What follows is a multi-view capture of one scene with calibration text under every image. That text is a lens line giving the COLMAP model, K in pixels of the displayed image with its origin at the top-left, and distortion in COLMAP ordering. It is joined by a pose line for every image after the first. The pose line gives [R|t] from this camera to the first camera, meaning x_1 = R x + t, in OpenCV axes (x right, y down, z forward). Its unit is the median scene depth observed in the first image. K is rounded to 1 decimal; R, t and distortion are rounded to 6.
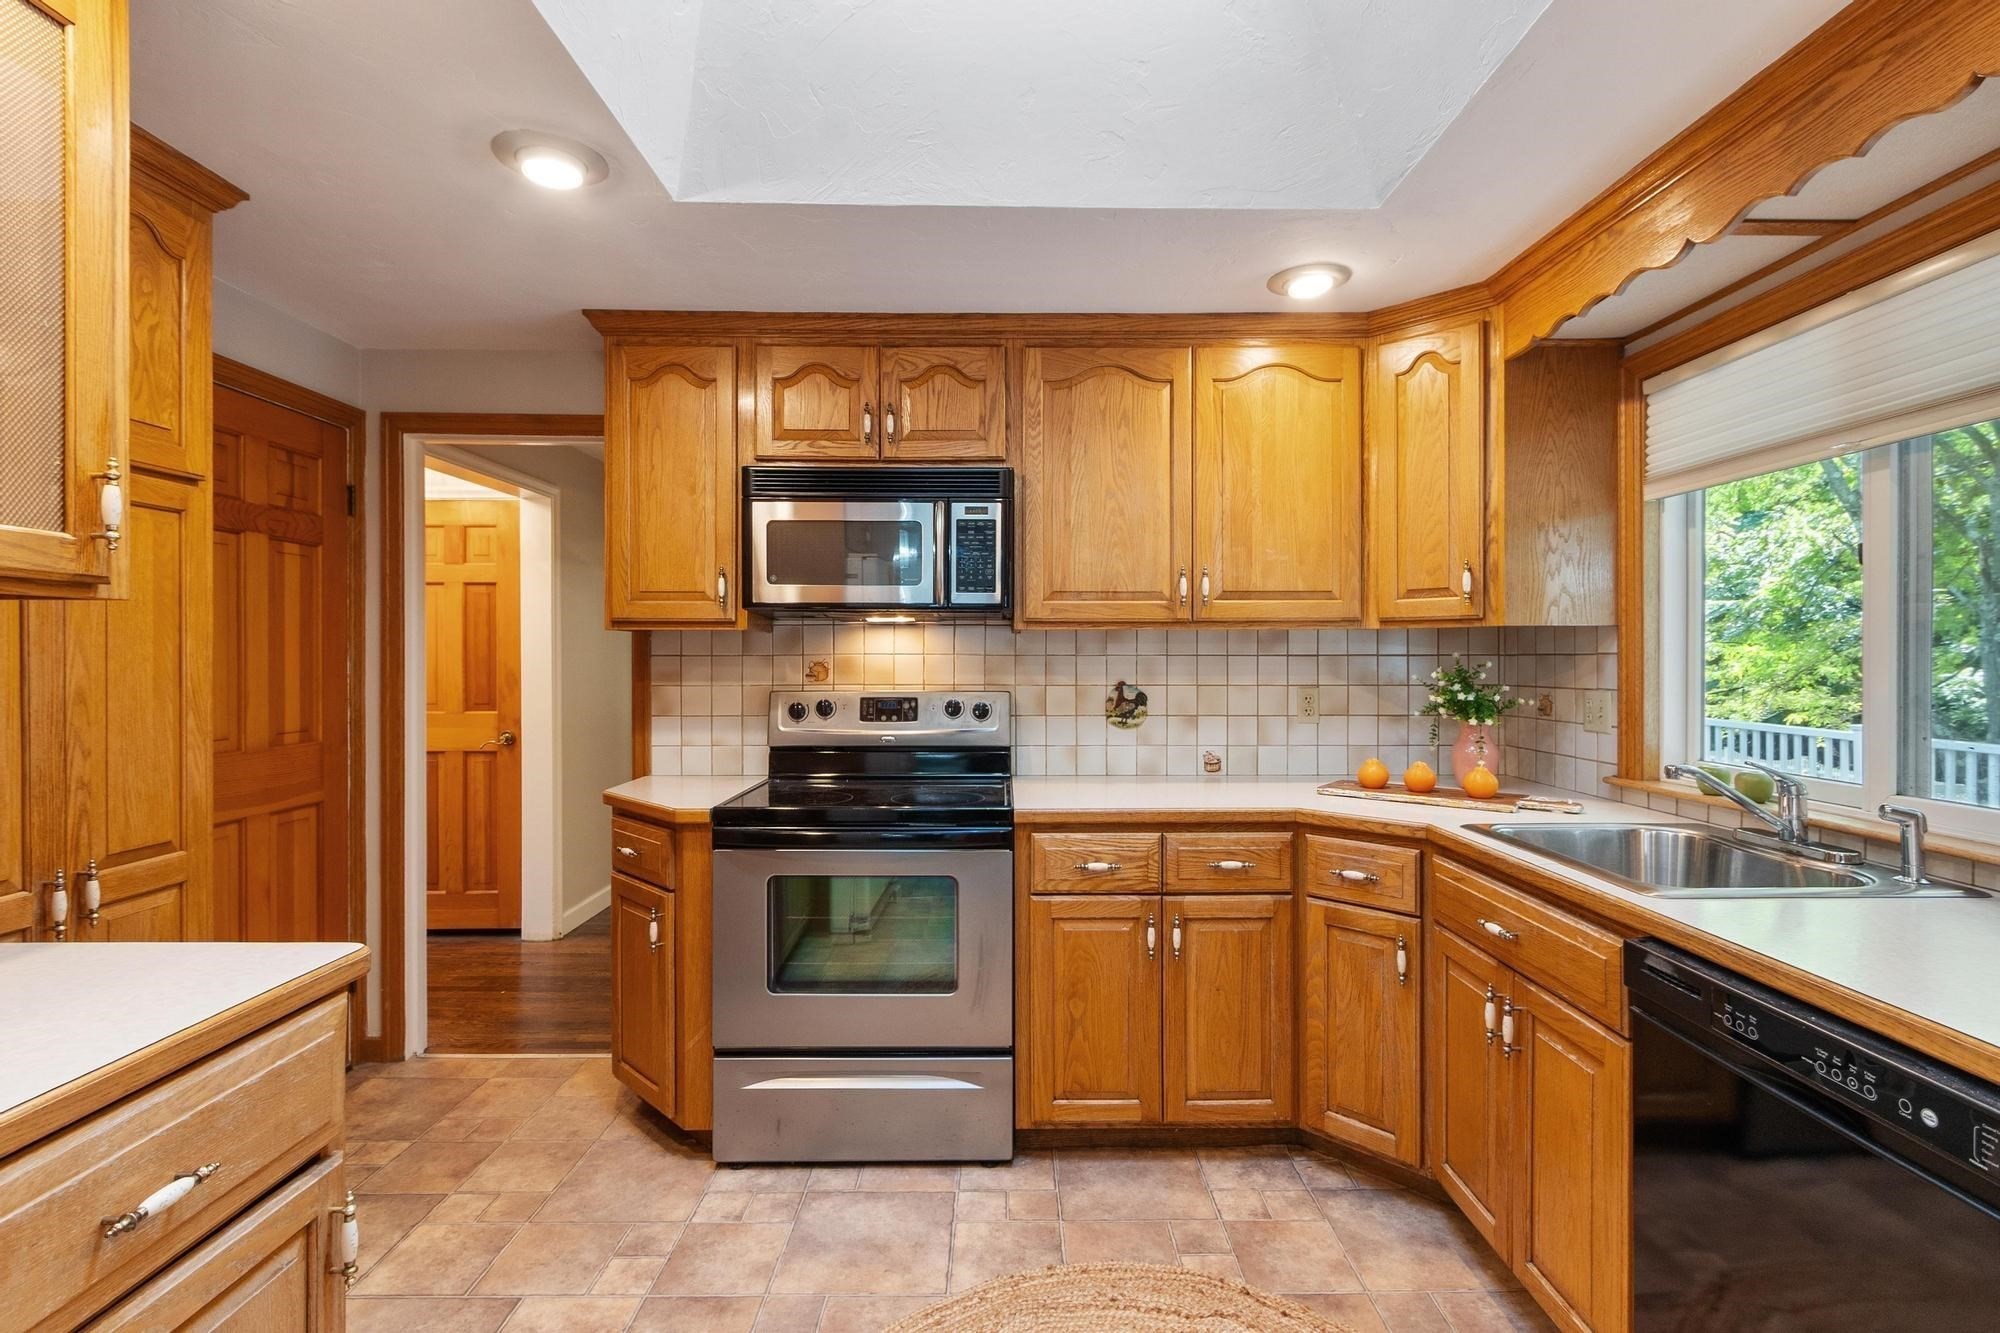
lens RADIAL K [[932.2, 0, 1010.5], [0, 932.2, 658.7], [0, 0, 1]] dist [0.003177, -0.001813]
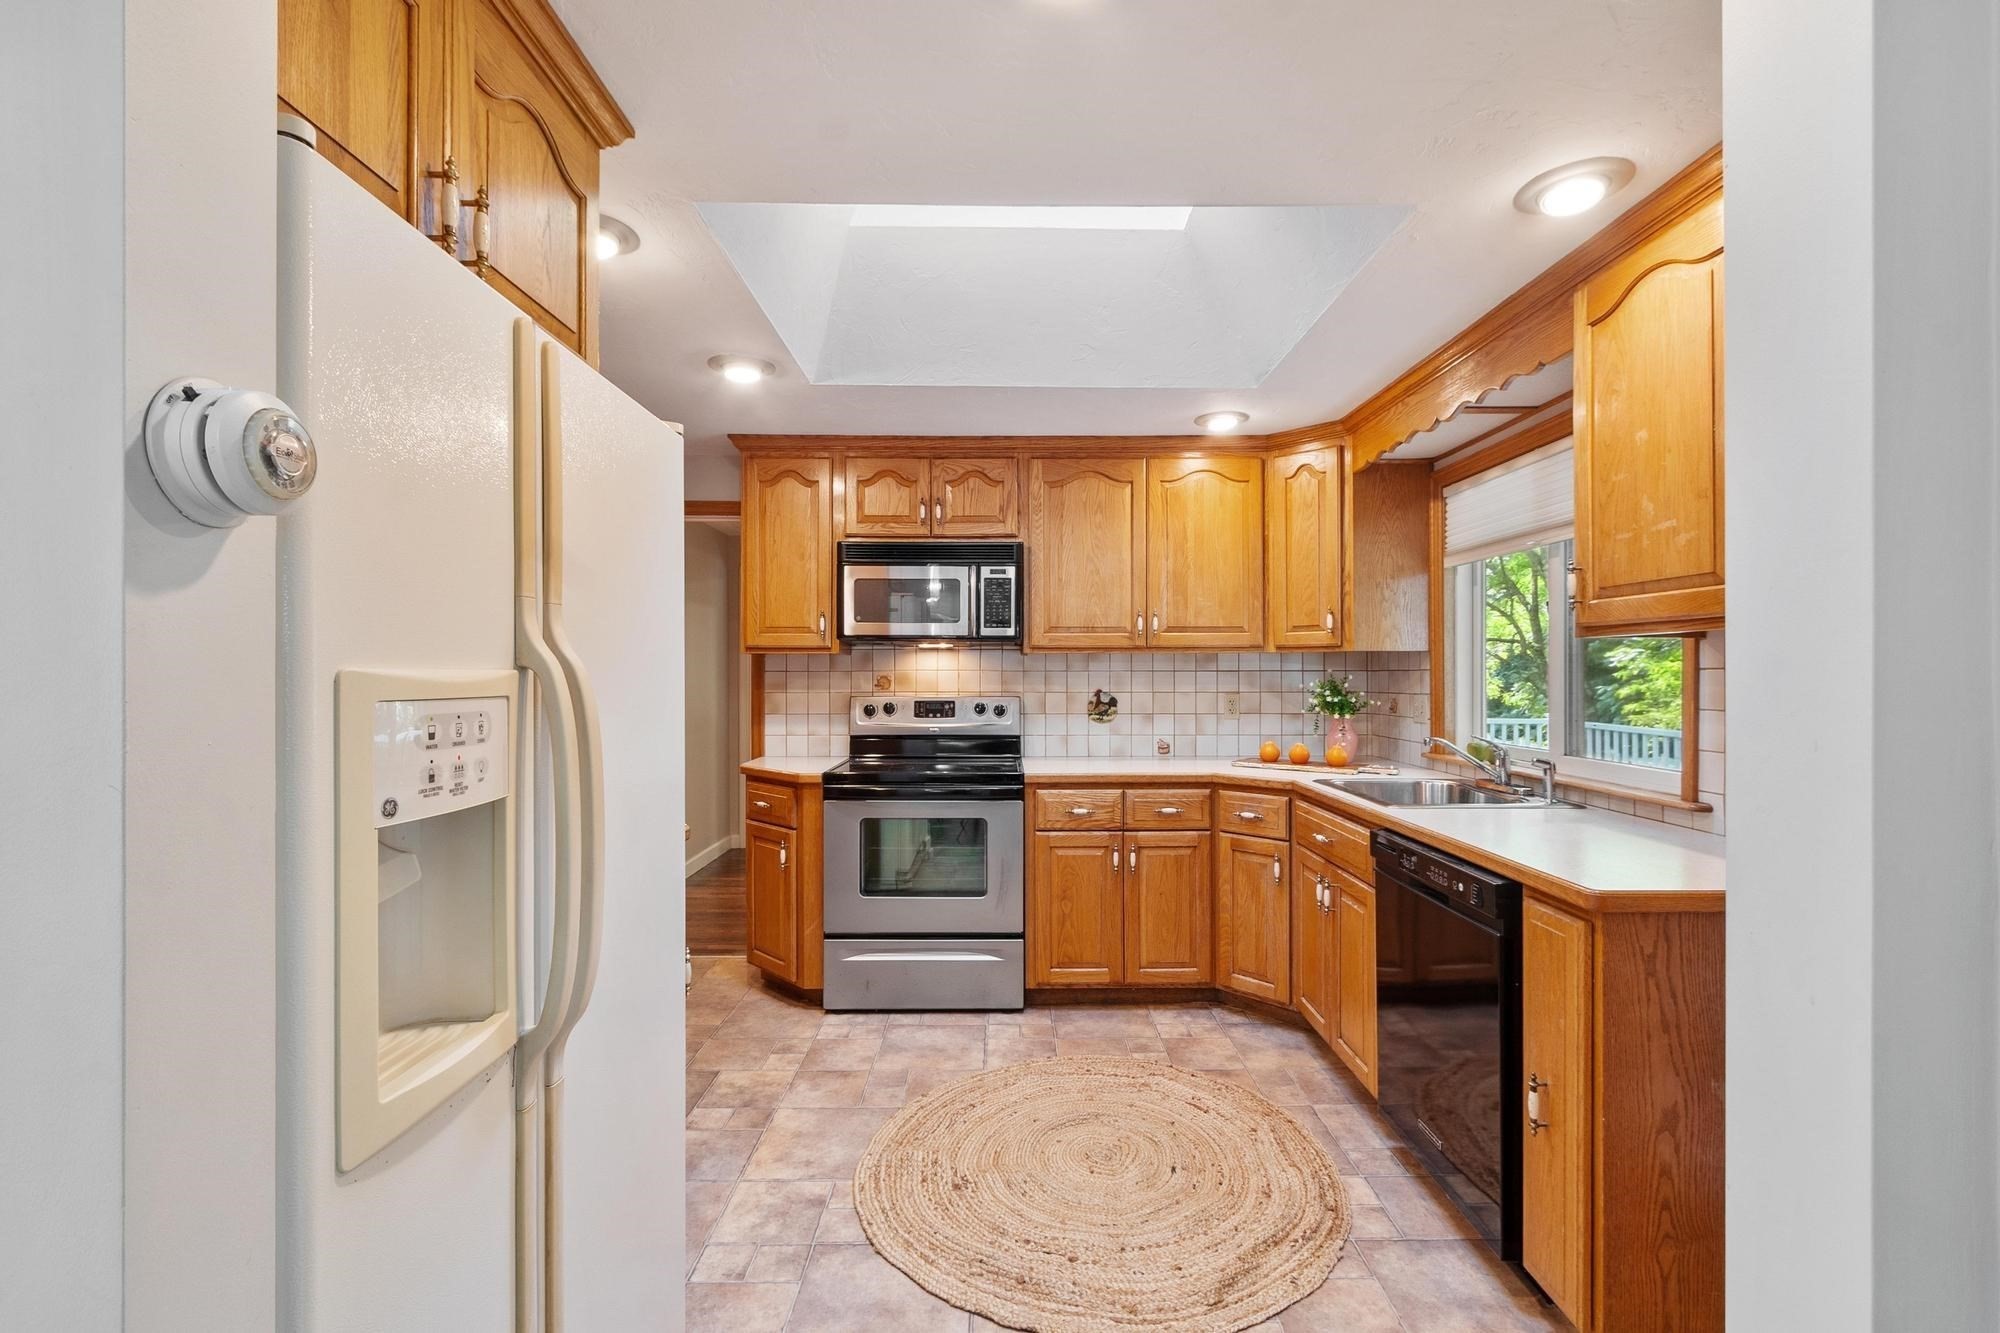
lens RADIAL K [[874.1, 0, 1009.2], [0, 874.1, 670.9], [0, 0, 1]] dist [-0.001268, 0.001069]
pose [[0.999999, -0.000368, -0.001564, -0.016565], [0.000362, 0.999992, -0.003956, 0.001655], [0.001565, 0.003955, 0.999991, -0.363930]]
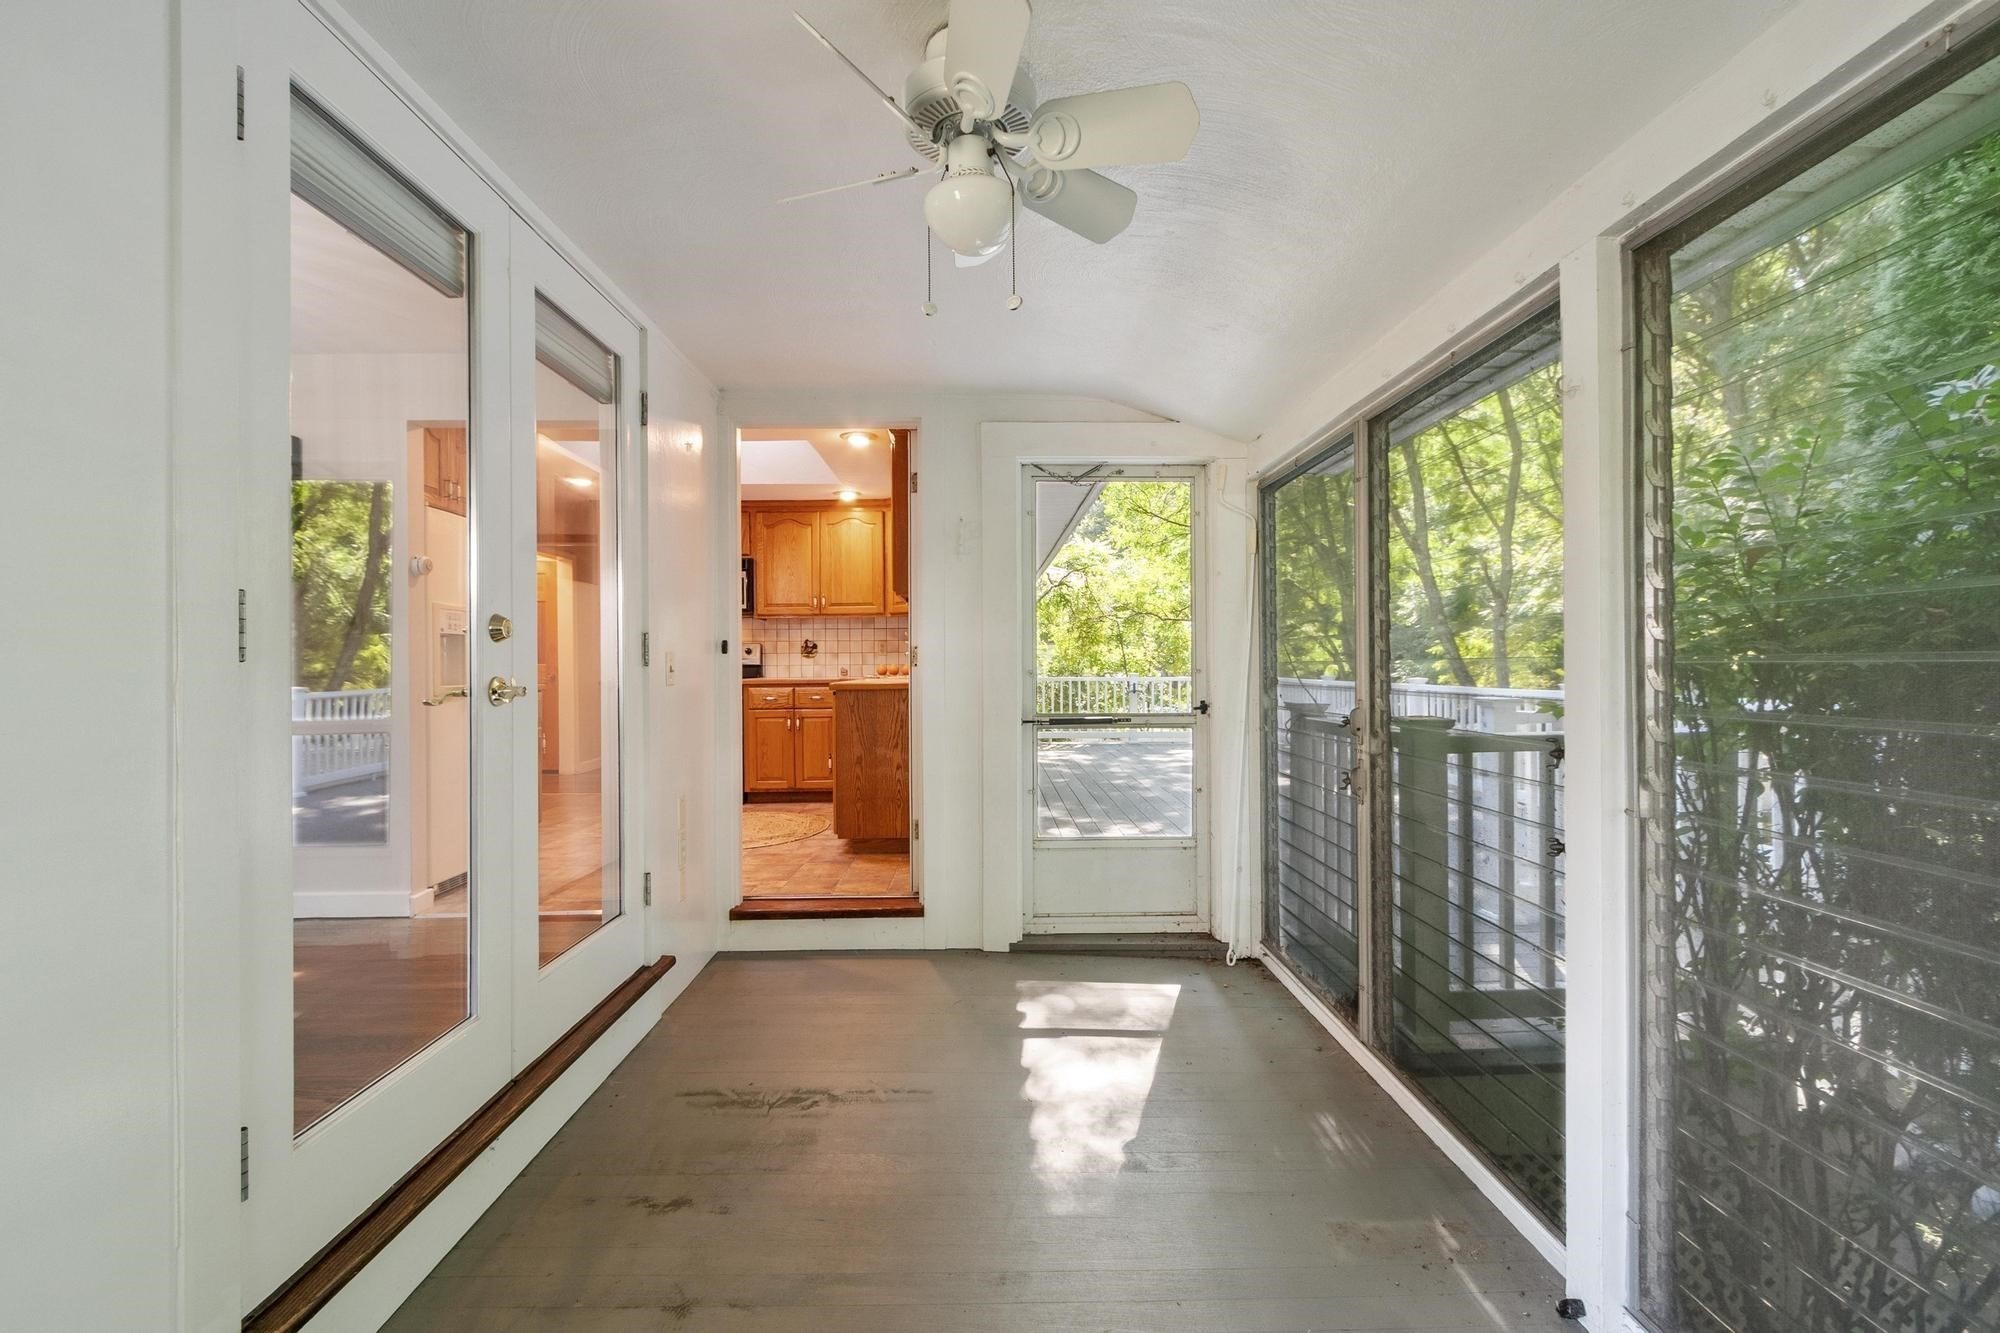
lens RADIAL K [[874.1, 0, 987.3], [0, 874.1, 660.9], [0, 0, 1]] dist [-0.001268, 0.001069]
pose [[0.999931, -0.011669, 0.001275, 0.680234], [0.011677, 0.999910, -0.006583, 0.116293], [-0.001198, 0.006597, 0.999978, -1.524799]]
